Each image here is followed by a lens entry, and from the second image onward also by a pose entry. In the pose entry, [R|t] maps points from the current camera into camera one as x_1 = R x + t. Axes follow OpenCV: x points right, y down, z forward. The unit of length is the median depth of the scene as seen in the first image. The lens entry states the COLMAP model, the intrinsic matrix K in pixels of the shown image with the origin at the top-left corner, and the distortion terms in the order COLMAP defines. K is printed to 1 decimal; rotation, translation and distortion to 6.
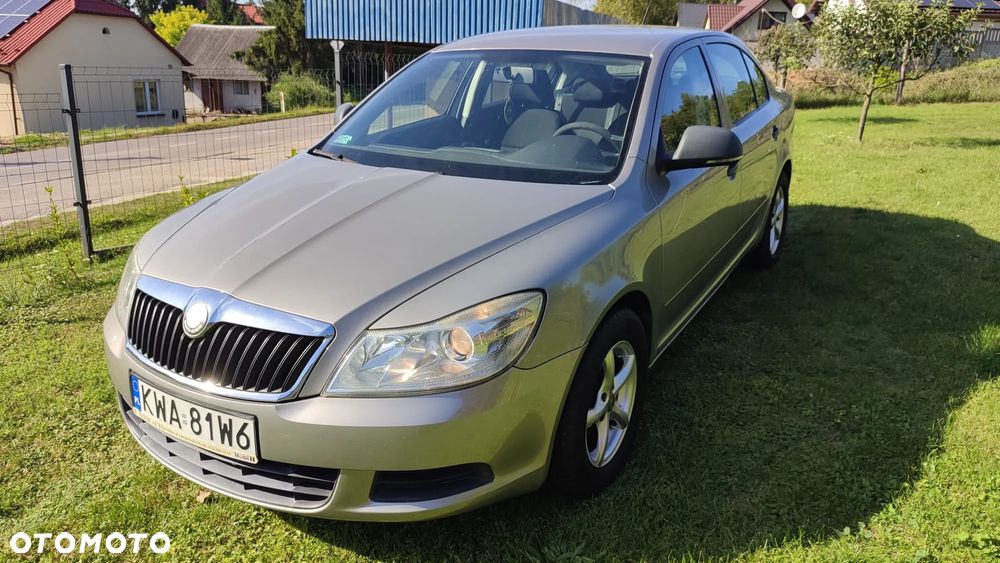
lens RADIAL K [[729.1, 0, 502.6], [0, 729.1, 278.0], [0, 0, 1]] dist [0.008588, -0.021971]
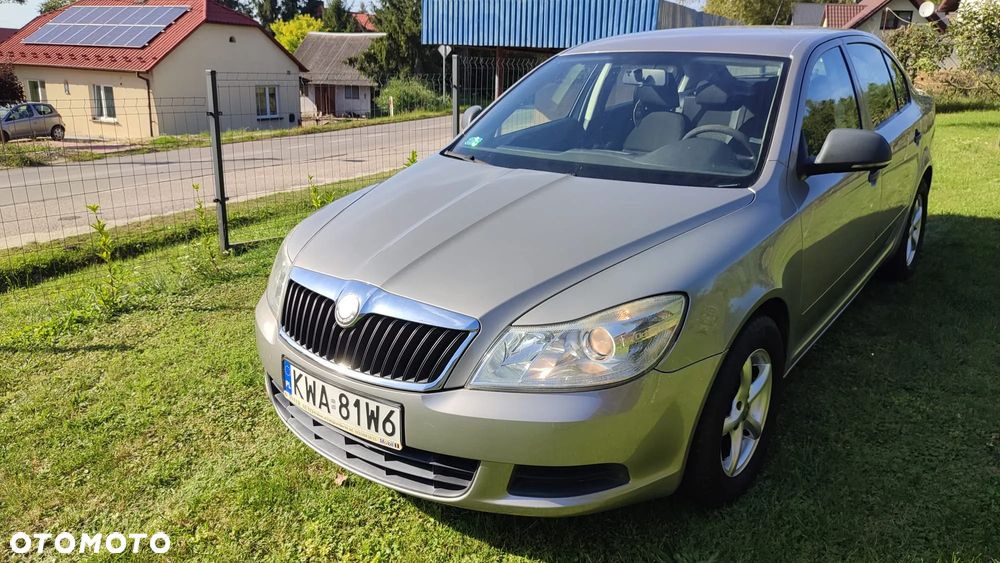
lens RADIAL K [[729.1, 0, 500.2], [0, 729.1, 278.0], [0, 0, 1]] dist [0.008588, -0.021971]
pose [[0.990602, 0.030638, -0.133297, -0.042482], [-0.031381, 0.999501, -0.003475, 0.004981], [0.133124, 0.007626, 0.991070, -0.009970]]
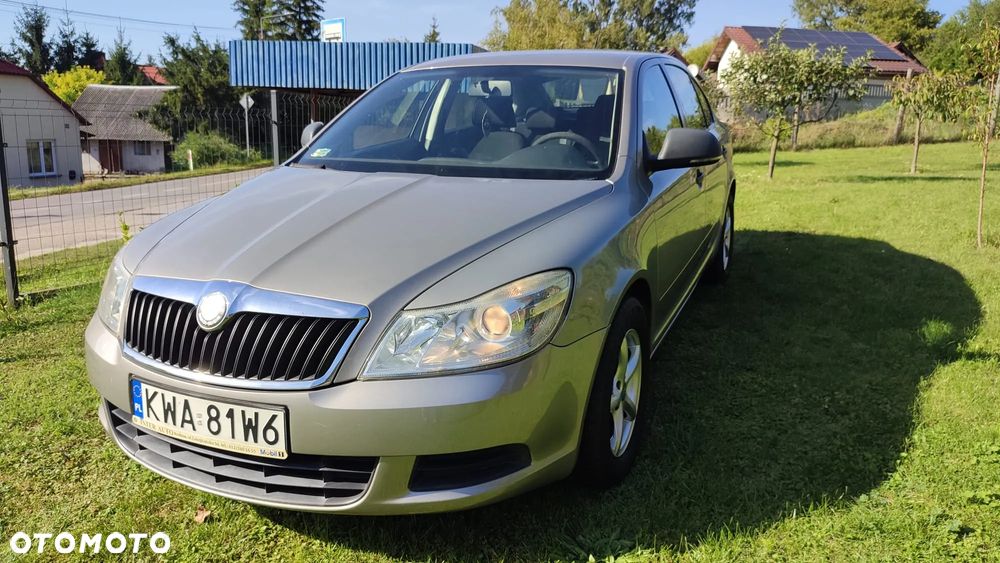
lens RADIAL K [[729.1, 0, 504.2], [0, 729.1, 277.4], [0, 0, 1]] dist [0.008588, -0.021971]
pose [[0.992040, -0.033642, 0.121345, -0.107653], [0.043113, 0.996154, -0.076283, 0.068835], [-0.118312, 0.080907, 0.989675, 0.011751]]
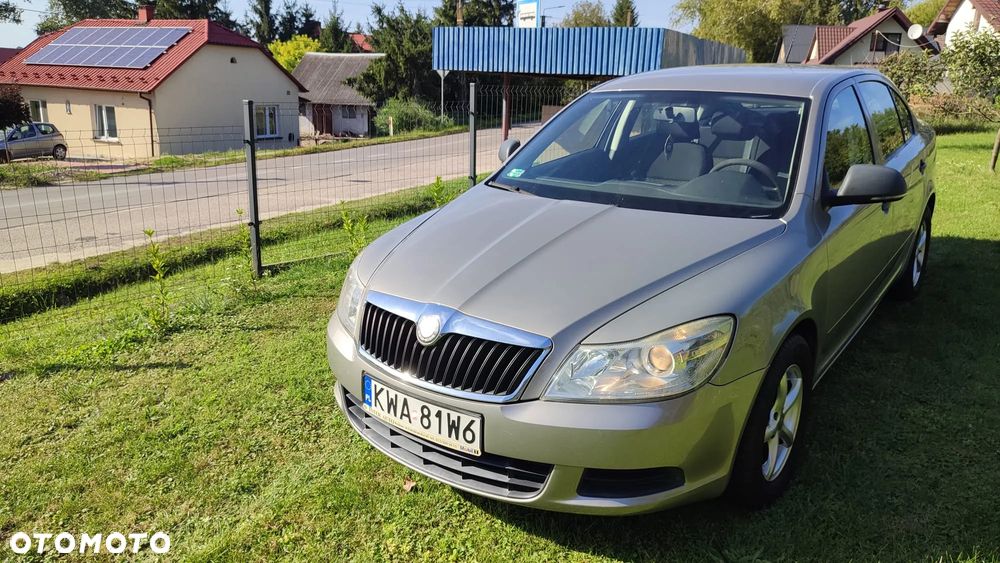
lens RADIAL K [[729.1, 0, 500.3], [0, 729.1, 277.1], [0, 0, 1]] dist [0.008588, -0.021971]
pose [[0.991853, 0.026304, -0.124642, -0.109593], [-0.030143, 0.999124, -0.029013, 0.001383], [0.123769, 0.032534, 0.991778, -0.102967]]
